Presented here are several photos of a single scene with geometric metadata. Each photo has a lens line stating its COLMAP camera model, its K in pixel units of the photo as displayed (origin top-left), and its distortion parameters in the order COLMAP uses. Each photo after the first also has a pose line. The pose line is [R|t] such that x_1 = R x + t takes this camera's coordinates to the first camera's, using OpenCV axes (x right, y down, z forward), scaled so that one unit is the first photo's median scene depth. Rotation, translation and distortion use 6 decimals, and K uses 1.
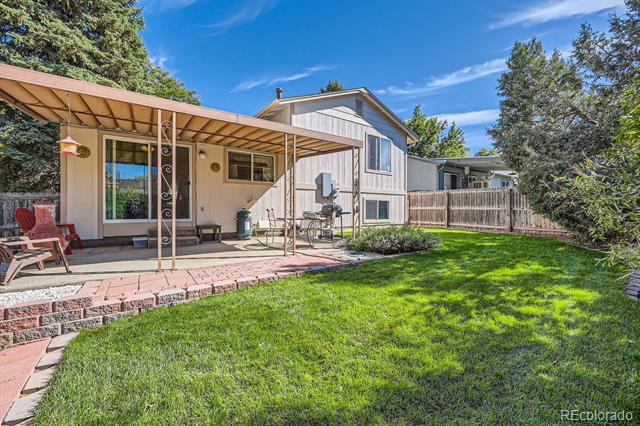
lens RADIAL K [[254.7, 0, 322.7], [0, 254.7, 211.4], [0, 0, 1]] dist [-0.003088, 0.000491]
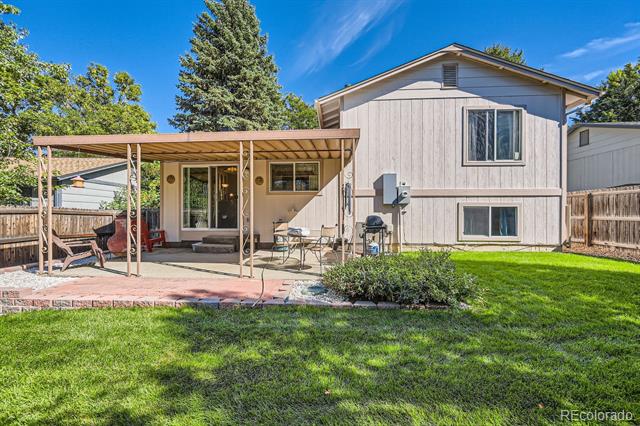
lens RADIAL K [[254.7, 0, 321.8], [0, 254.7, 212.9], [0, 0, 1]] dist [-0.003088, 0.000491]
pose [[0.772669, -0.000682, -0.634809, 0.353921], [-0.003830, 0.999976, -0.005735, -0.026271], [0.634798, 0.006863, 0.772648, 0.266877]]
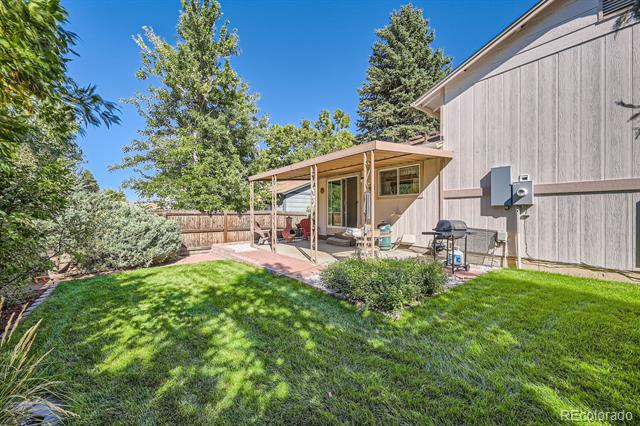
lens RADIAL K [[254.7, 0, 317.4], [0, 254.7, 212.7], [0, 0, 1]] dist [-0.003088, 0.000491]
pose [[0.029338, 0.001403, -0.999569, 0.622470], [-0.007352, 0.999972, 0.001188, -0.039101], [0.999543, 0.007313, 0.029347, 0.543508]]
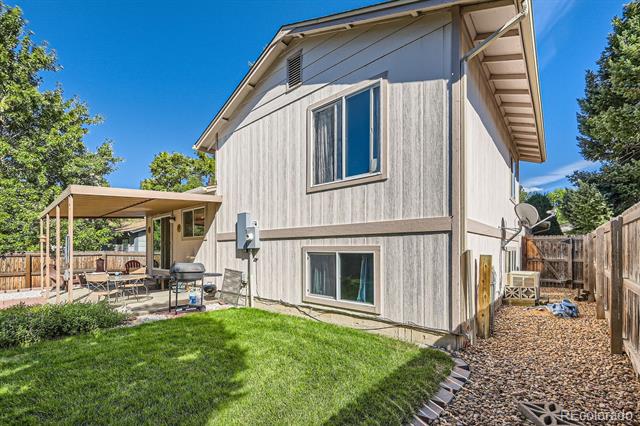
lens RADIAL K [[273.4, 0, 321.1], [0, 273.4, 250.0], [0, 0, 1]] dist [-0.009812, 0.000079]
pose [[0.244922, 0.001281, -0.969542, 0.761451], [-0.003835, 0.999993, 0.000353, -0.057160], [0.969535, 0.003632, 0.244925, 1.032474]]
